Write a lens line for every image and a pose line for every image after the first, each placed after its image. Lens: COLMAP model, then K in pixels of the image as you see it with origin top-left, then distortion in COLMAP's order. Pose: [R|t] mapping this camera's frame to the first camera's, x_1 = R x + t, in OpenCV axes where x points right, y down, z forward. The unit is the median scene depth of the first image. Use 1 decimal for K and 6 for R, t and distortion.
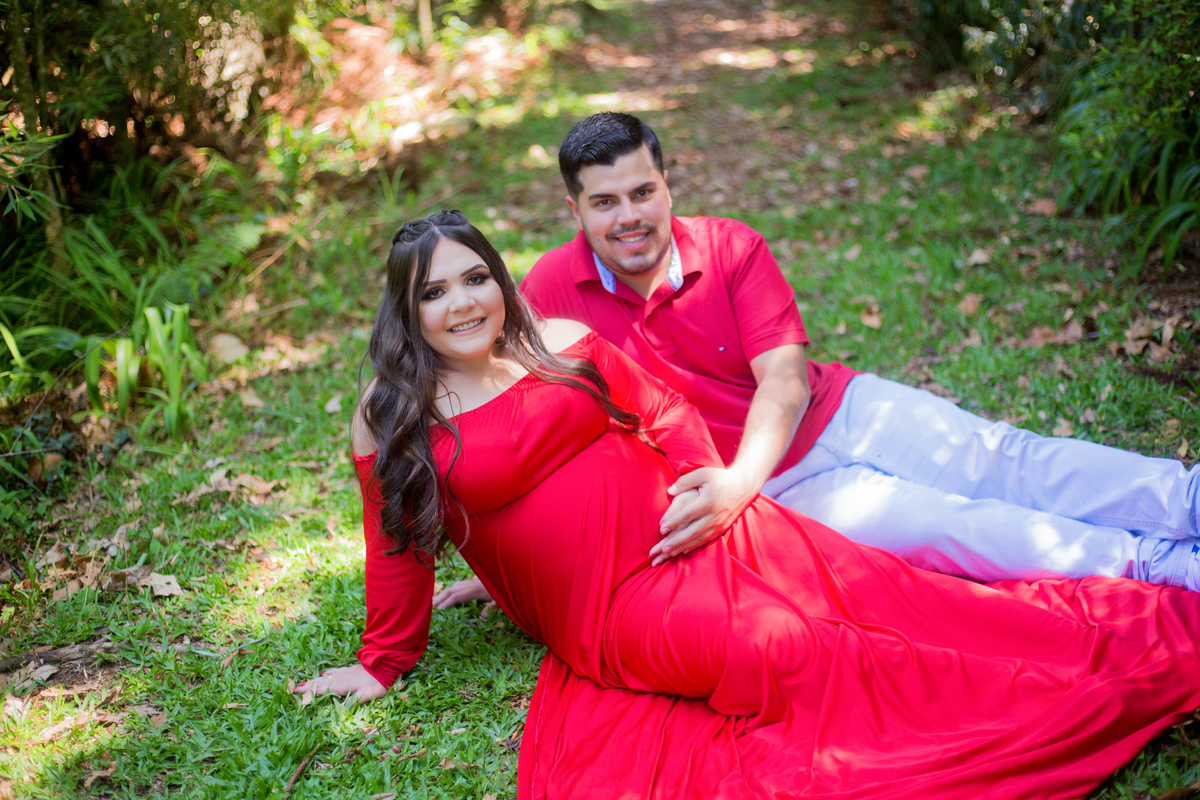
lens RADIAL K [[1835.8, 0, 600.0], [0, 1835.8, 400.0], [0, 0, 1]] dist [-0.117952, 0.005831]
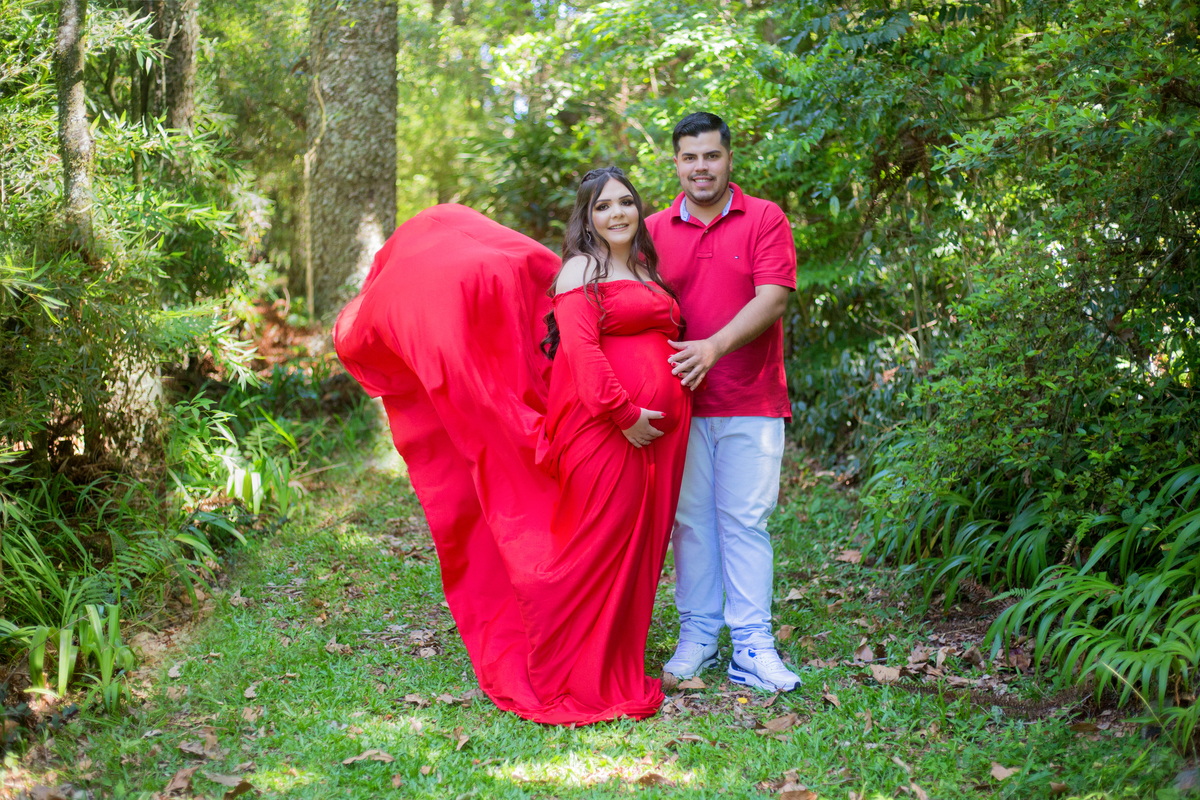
lens RADIAL K [[1835.8, 0, 600.0], [0, 1835.8, 400.0], [0, 0, 1]] dist [-0.117952, 0.005831]
pose [[0.994790, 0.055372, 0.085591, -0.028049], [-0.038443, 0.981398, -0.188097, 0.026562], [-0.094414, 0.183826, 0.978414, -0.182789]]
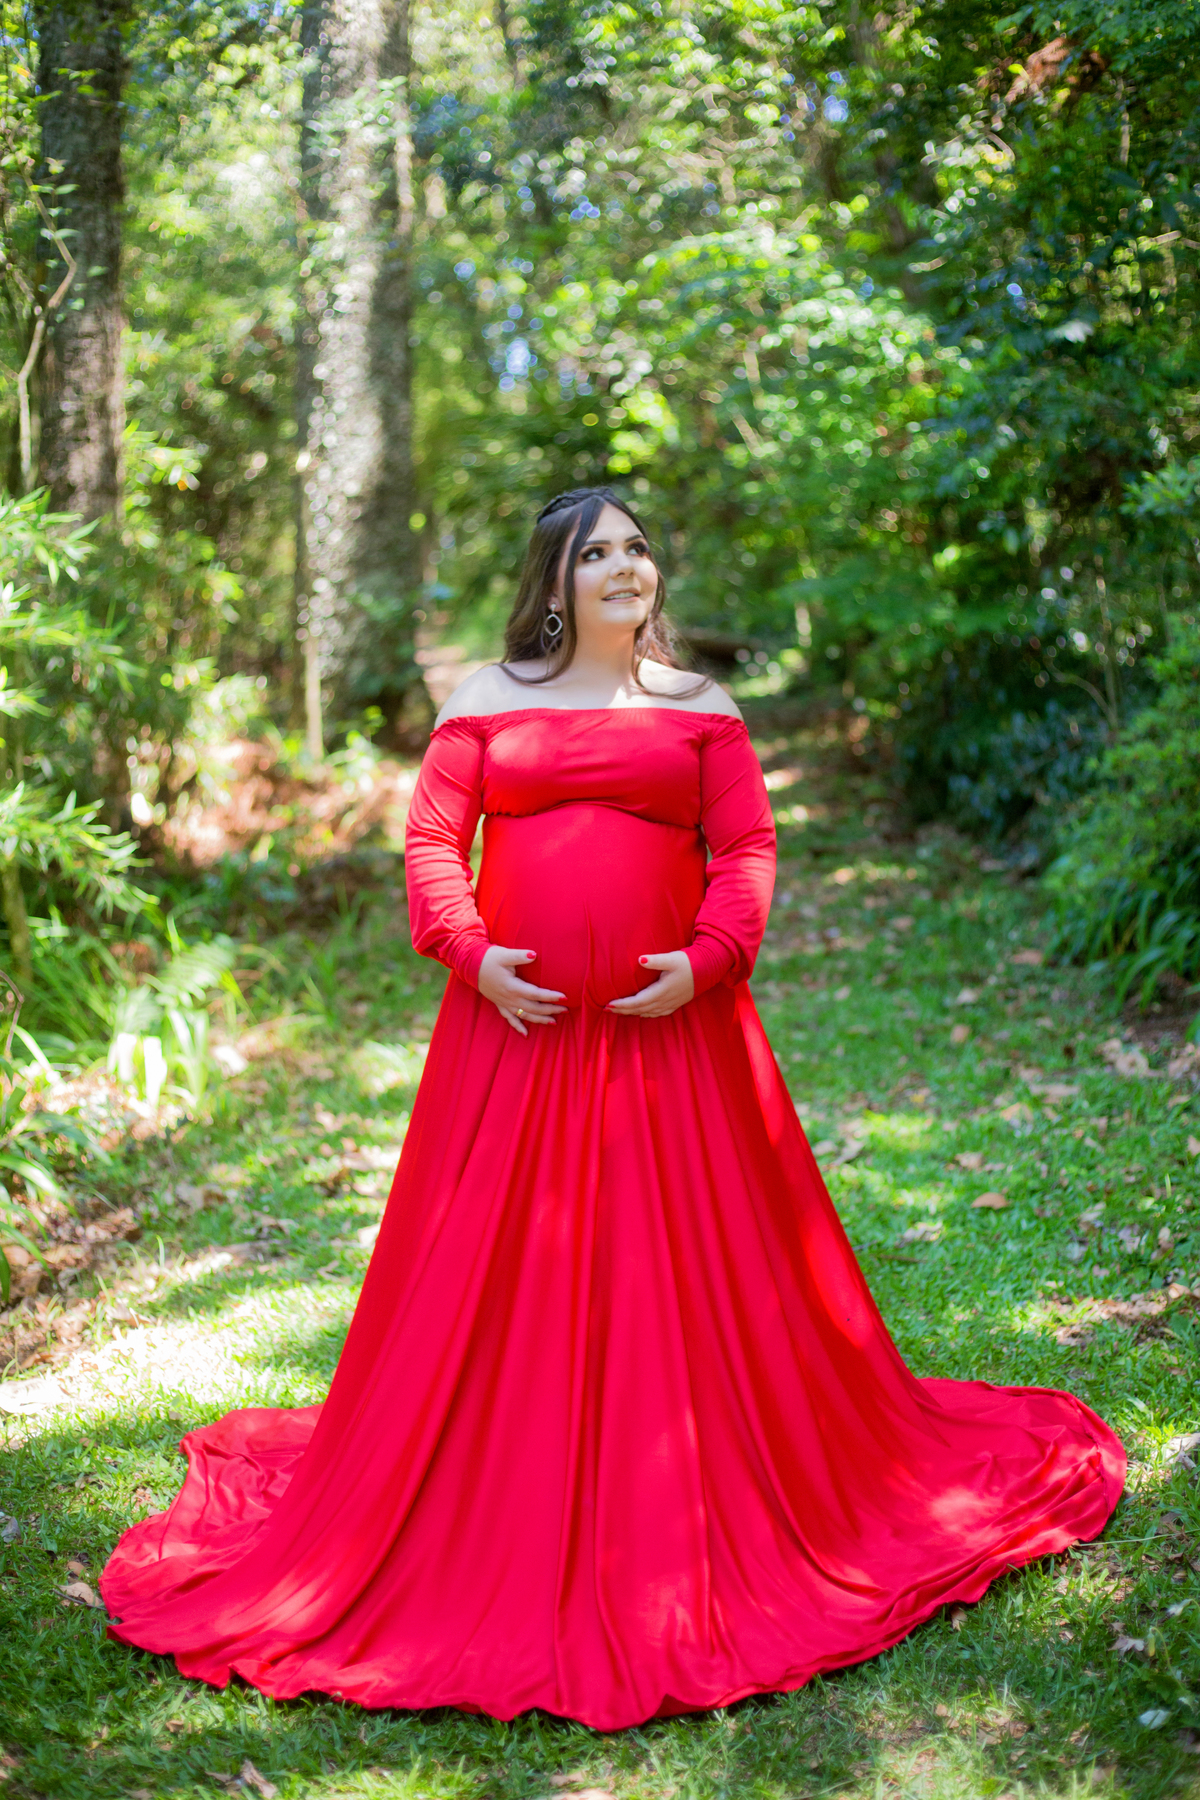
lens RADIAL K [[2753.7, 0, 599.9], [0, 2753.7, 942.7], [0, 0, 1]] dist [-0.117952, 0.005831]
pose [[0.996303, 0.039331, 0.076370, -0.119969], [-0.028874, 0.990628, -0.133502, 0.105140], [-0.080905, 0.130804, 0.988102, -0.526830]]
